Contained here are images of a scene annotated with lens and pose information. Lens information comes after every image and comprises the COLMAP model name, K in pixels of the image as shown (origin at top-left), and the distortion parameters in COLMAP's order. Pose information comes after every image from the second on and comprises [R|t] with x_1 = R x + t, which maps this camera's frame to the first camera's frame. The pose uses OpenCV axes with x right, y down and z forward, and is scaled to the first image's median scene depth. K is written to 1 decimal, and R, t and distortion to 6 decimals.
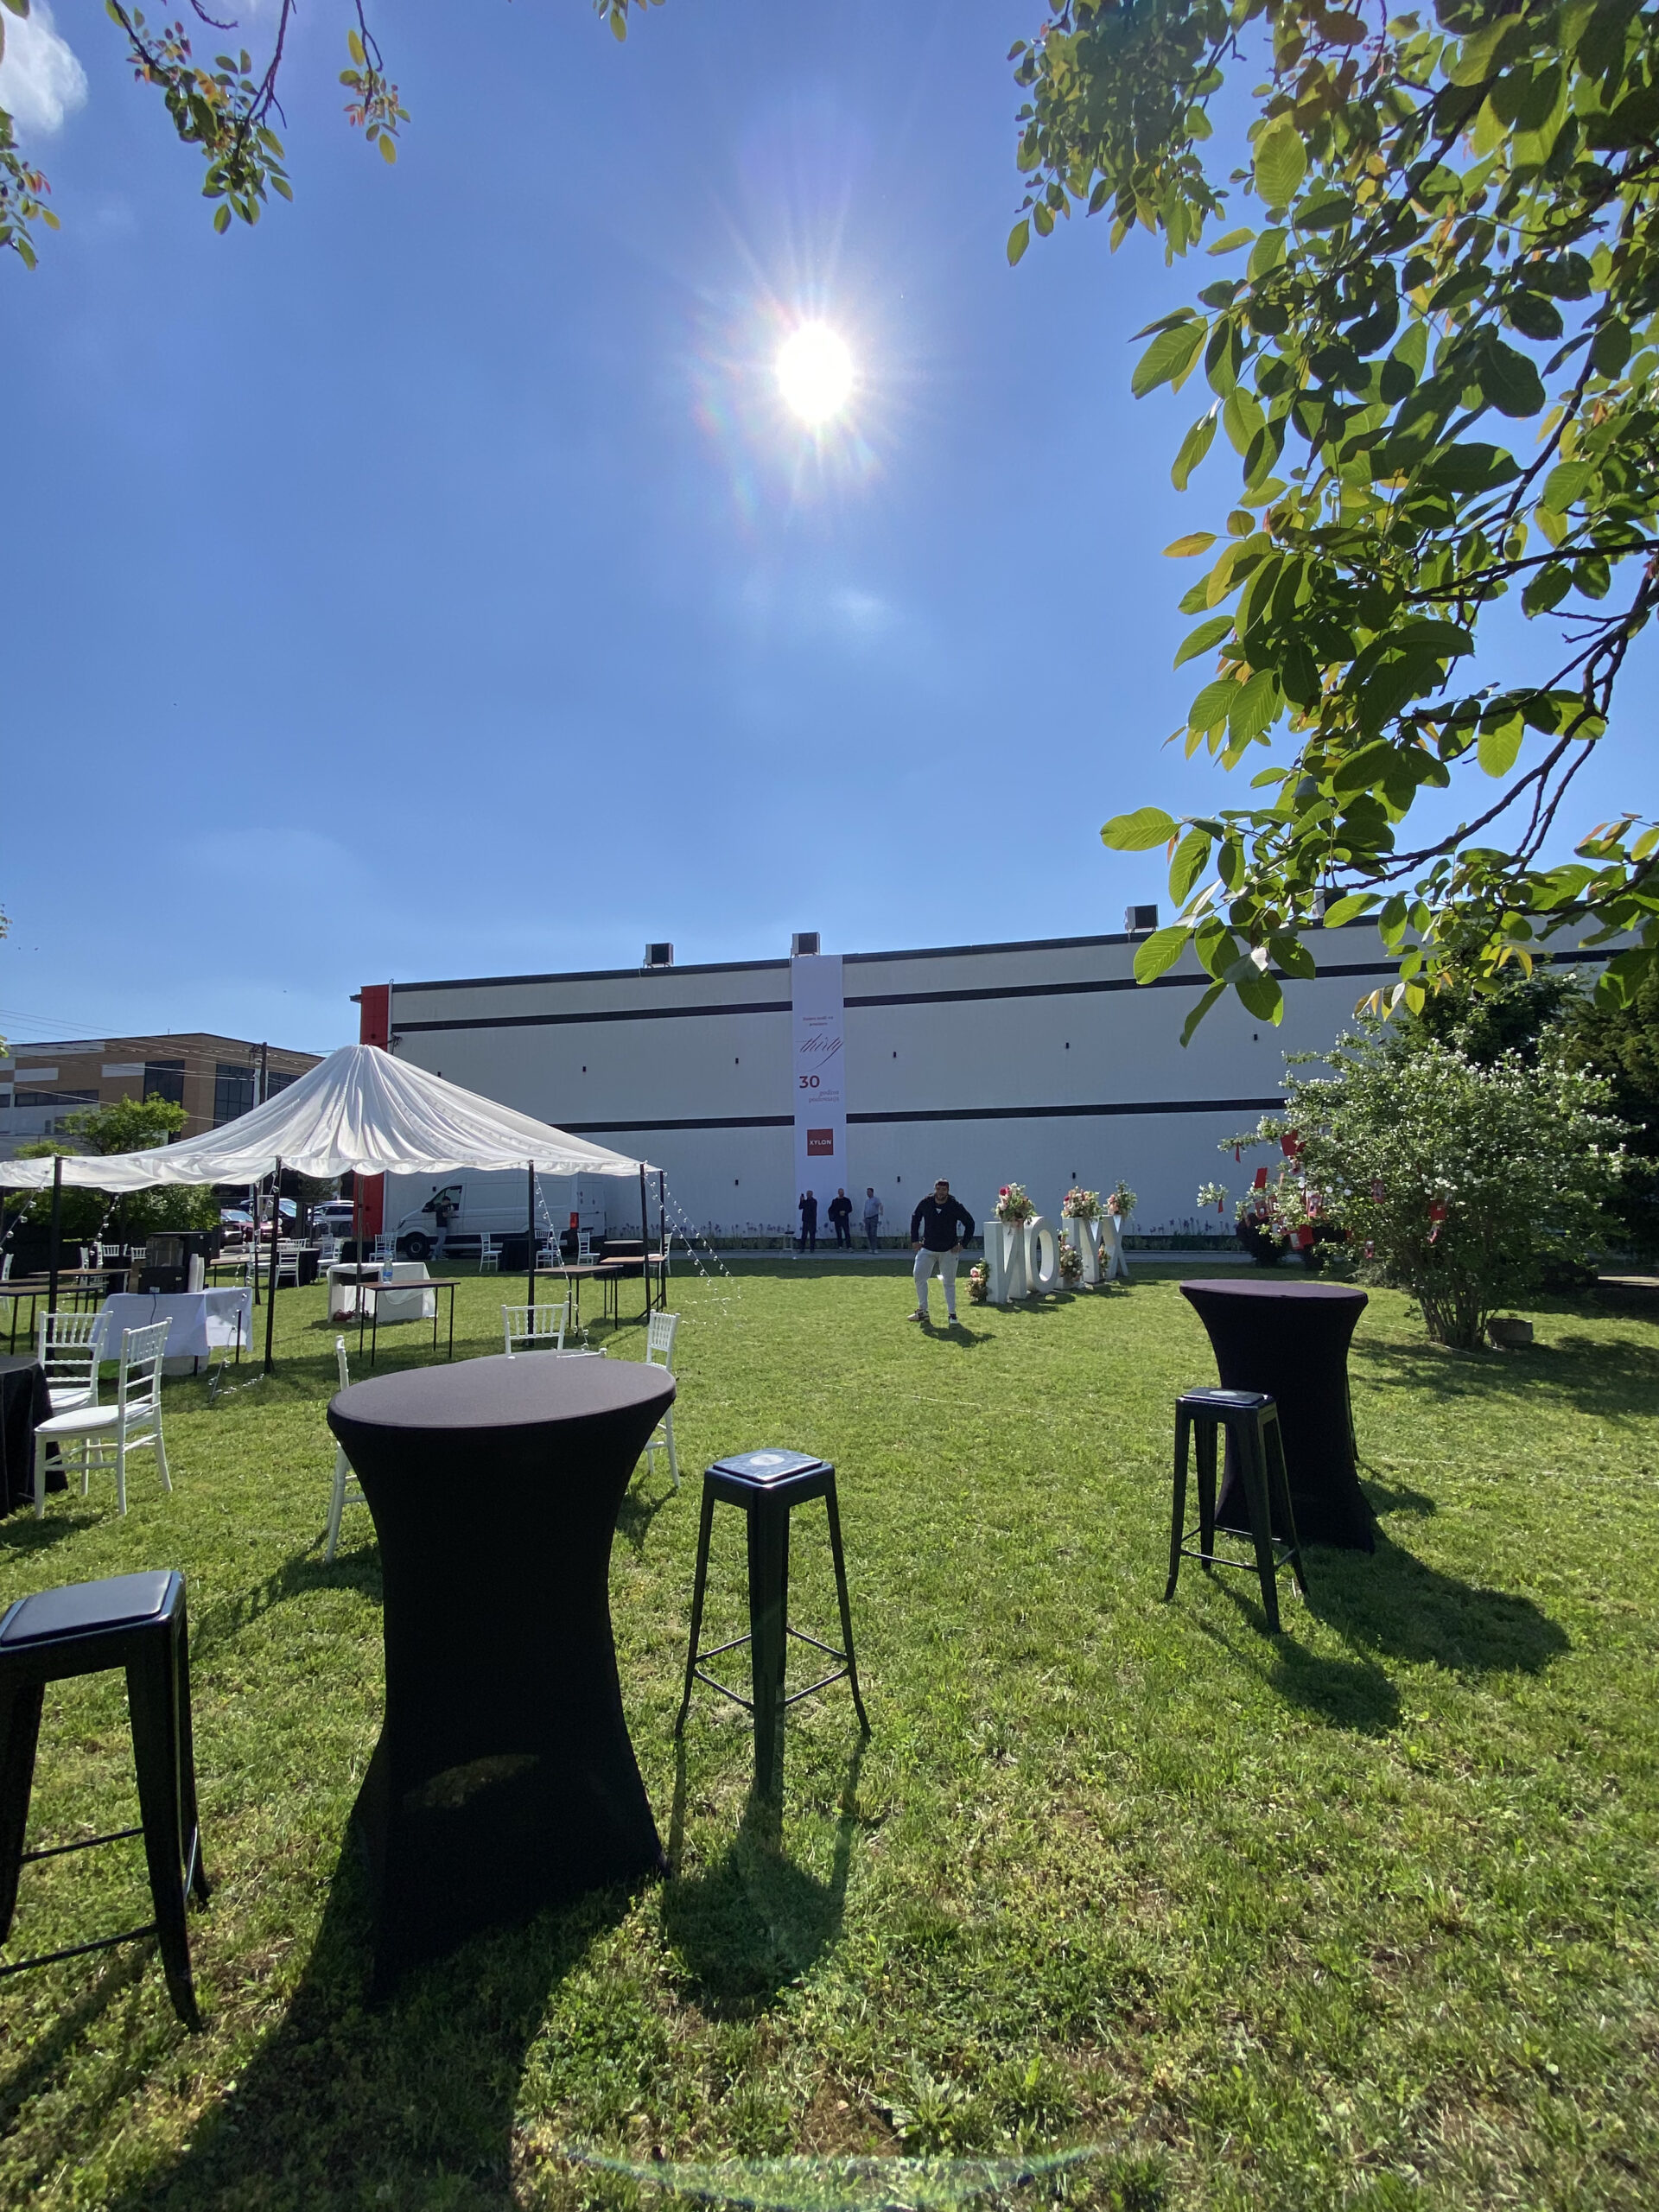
lens RADIAL K [[890.3, 0, 829.5], [0, 890.3, 1106.0], [0, 0, 1]] dist [0.023950, -0.022234]
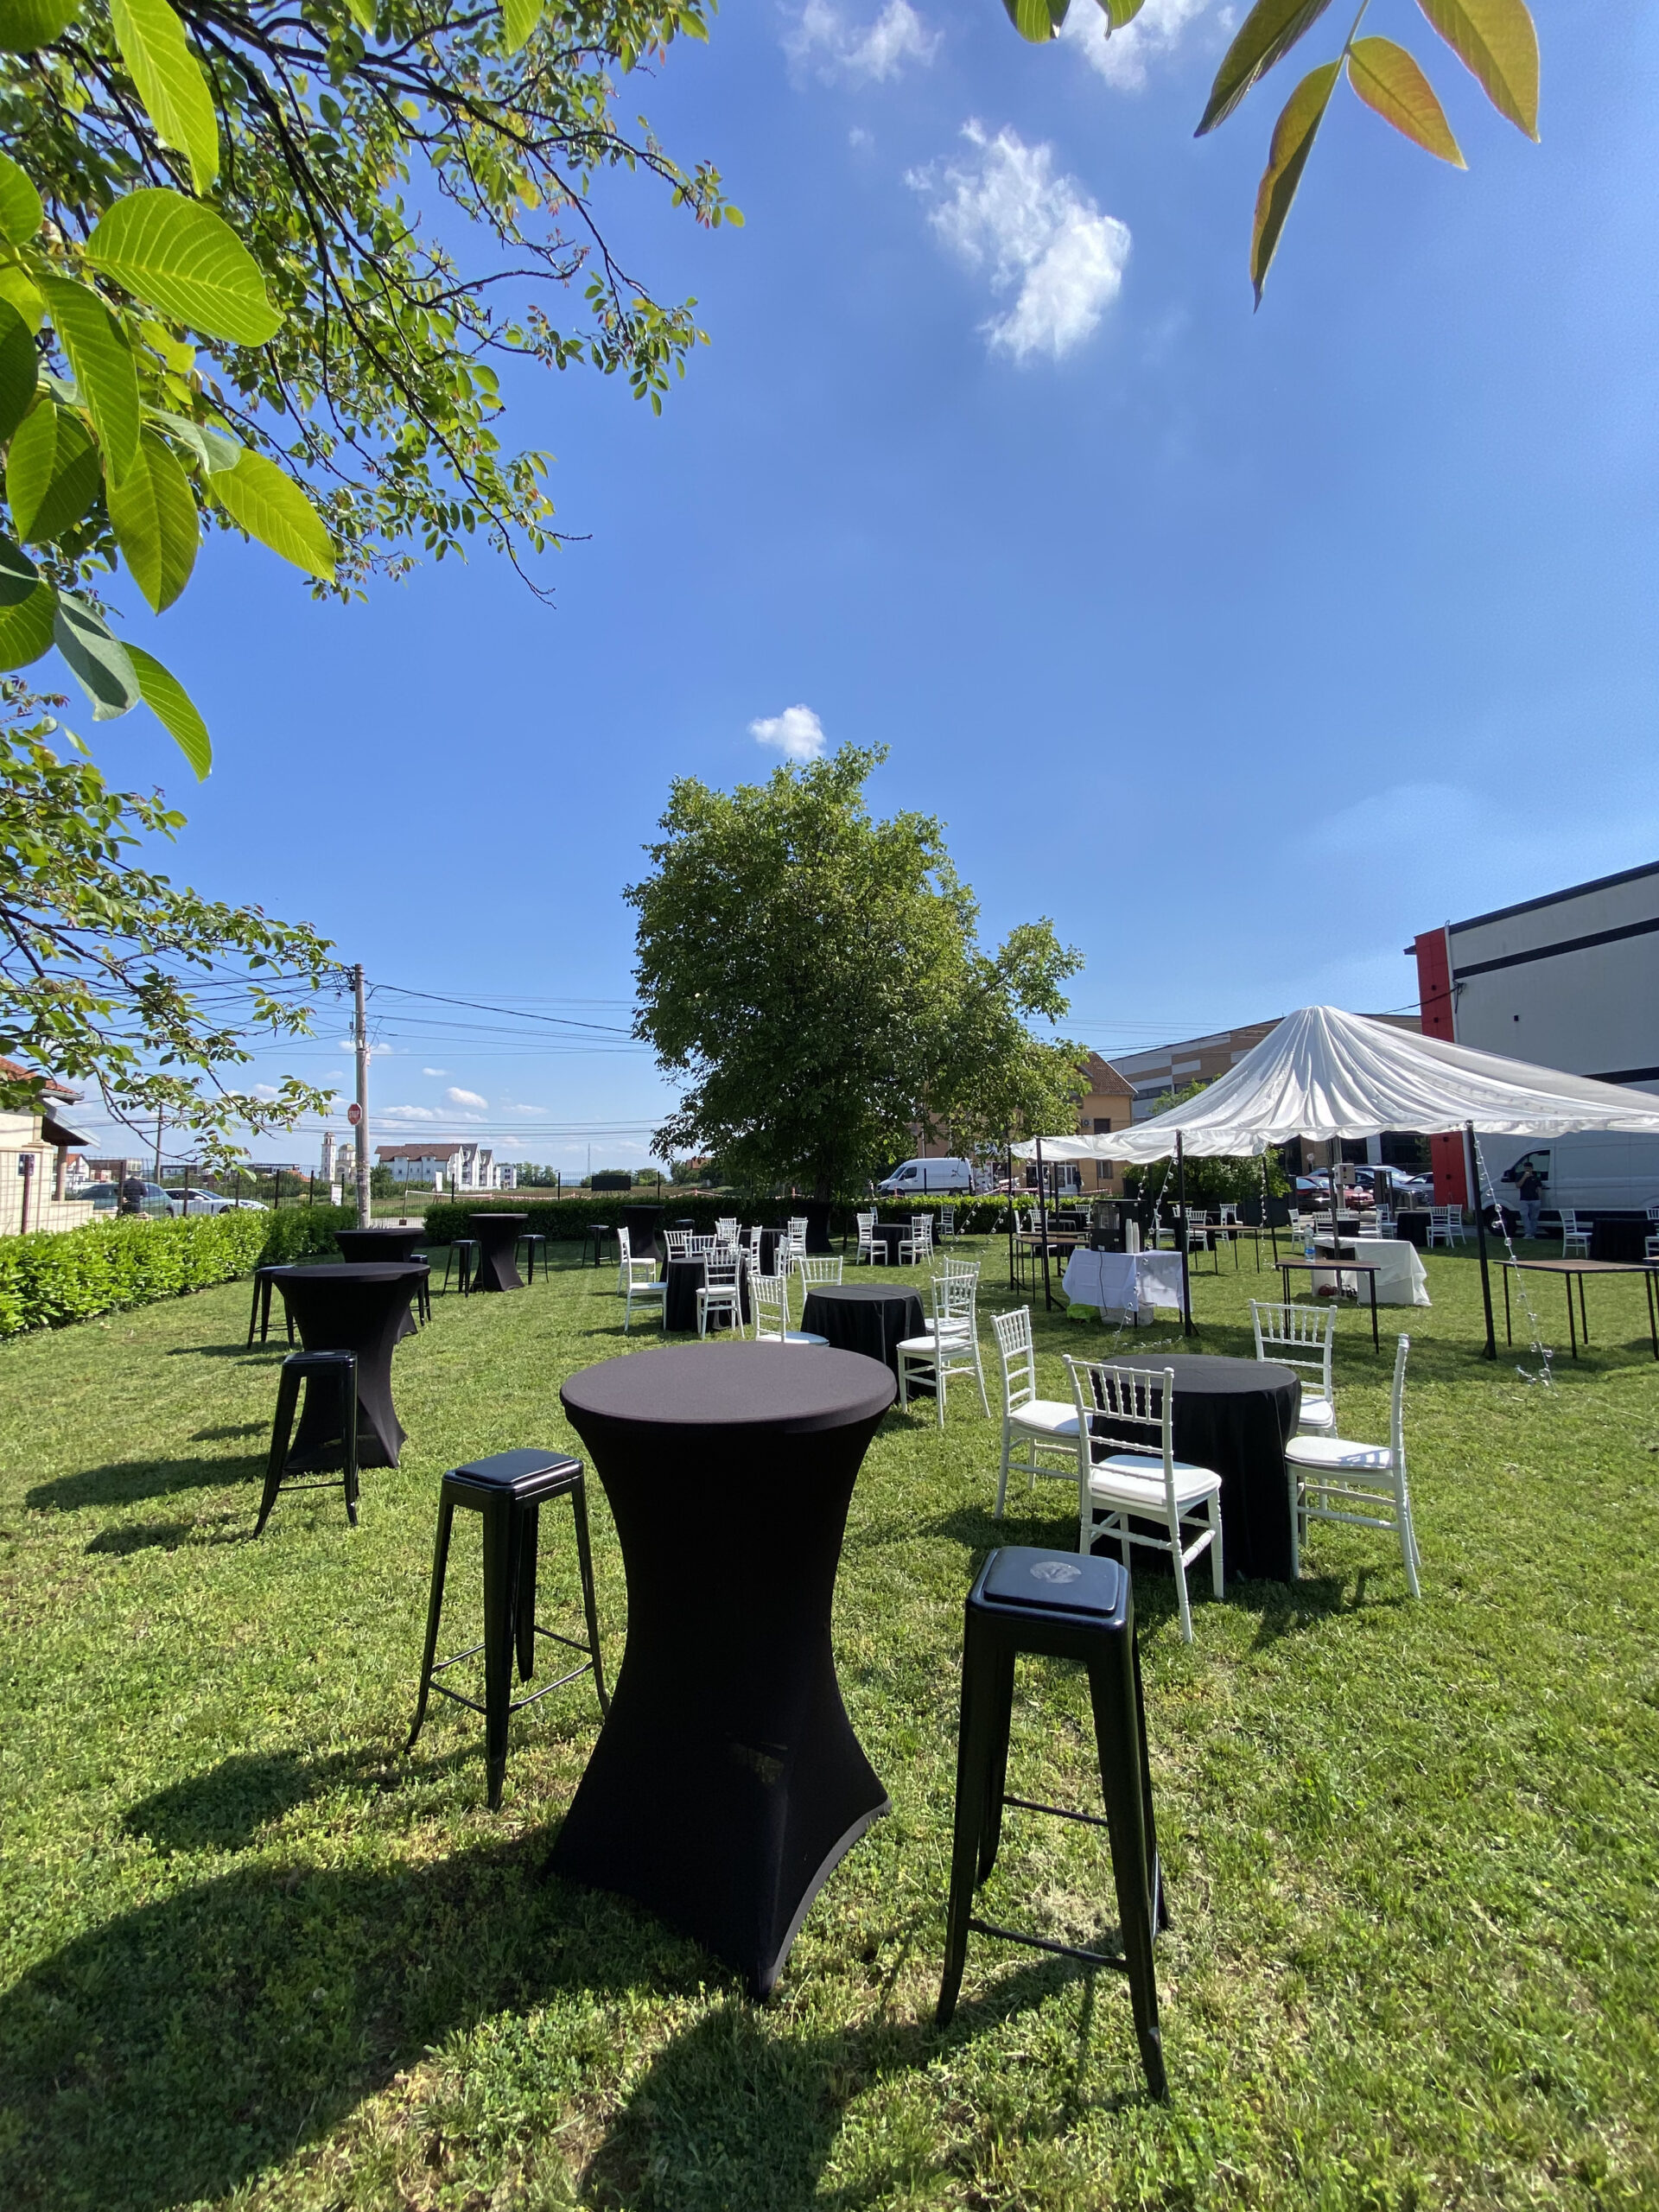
lens RADIAL K [[889.4, 0, 829.5], [0, 889.4, 1106.0], [0, 0, 1]] dist [0.041723, -0.030710]
pose [[0.423286, -0.066294, -0.903568, 0.385168], [0.100974, 0.994558, -0.025667, 0.034252], [0.900352, -0.080372, 0.427676, 0.451063]]
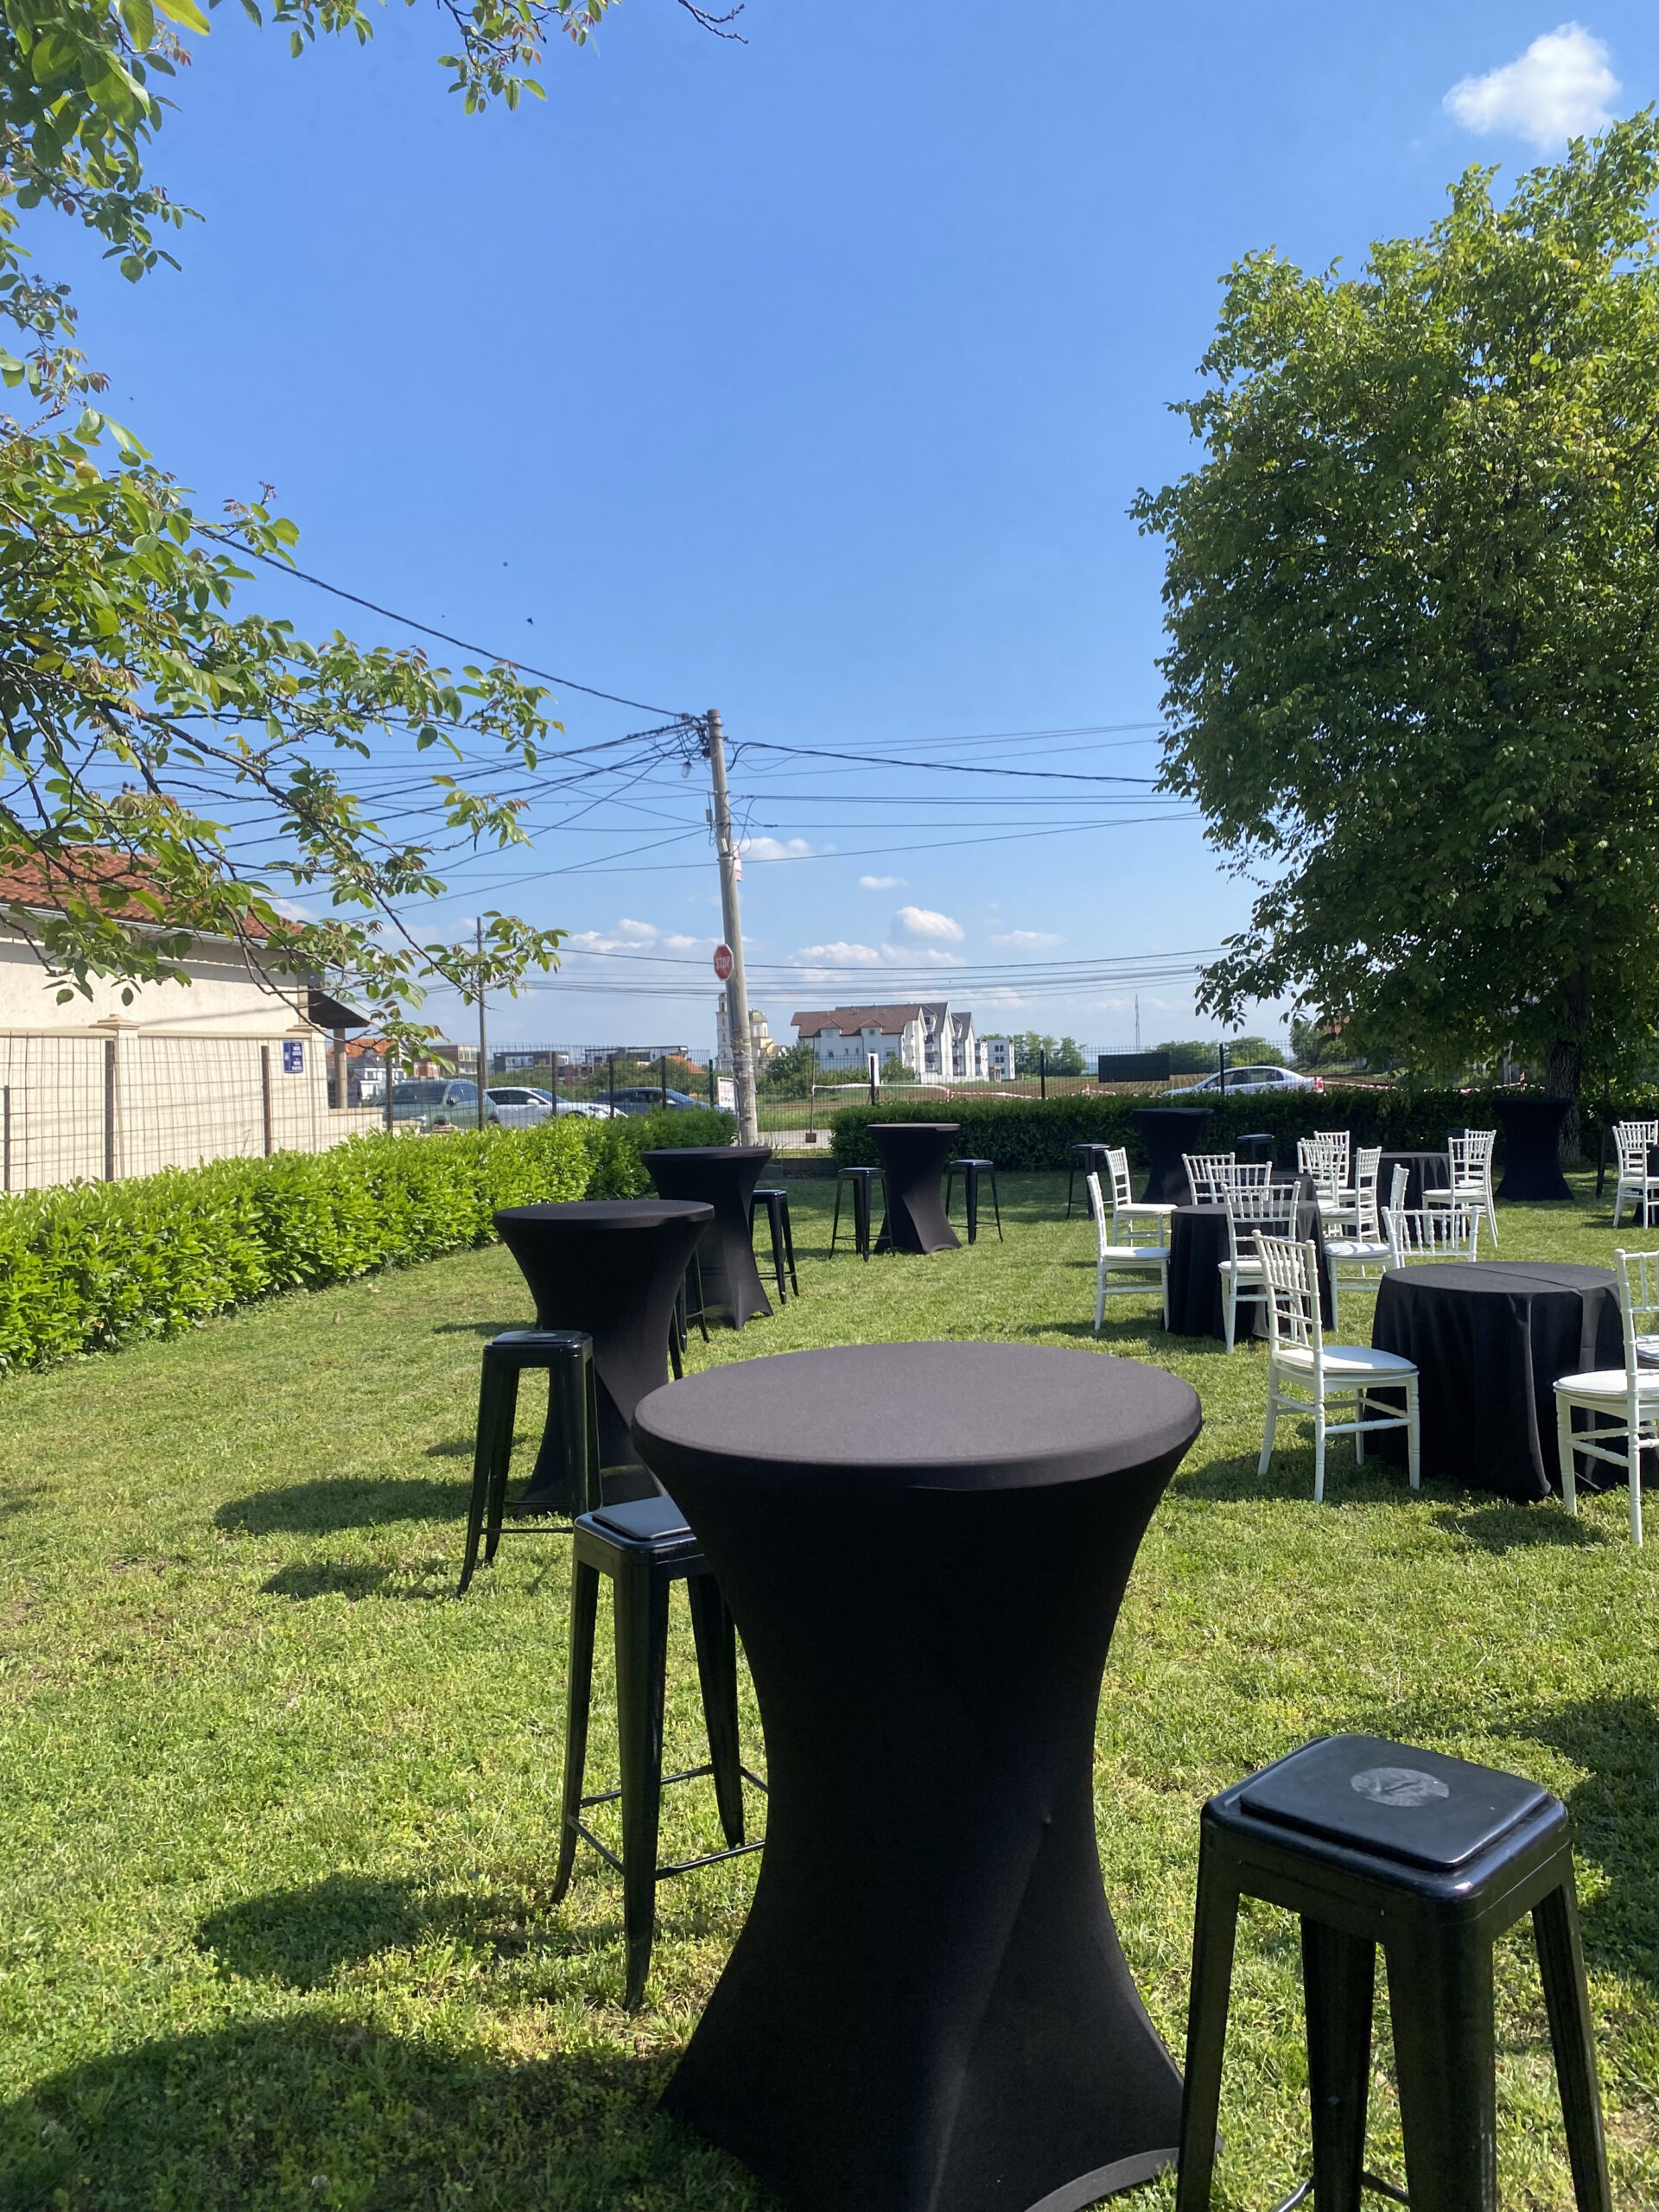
lens RADIAL K [[1676.1, 0, 867.6], [0, 1676.1, 1101.0], [0, 0, 1]] dist [0.078185, -0.116231]
pose [[0.012448, 0.027780, -0.999537, 0.463655], [0.138088, 0.989988, 0.029234, 0.057558], [0.990342, -0.138388, 0.008488, 0.635957]]
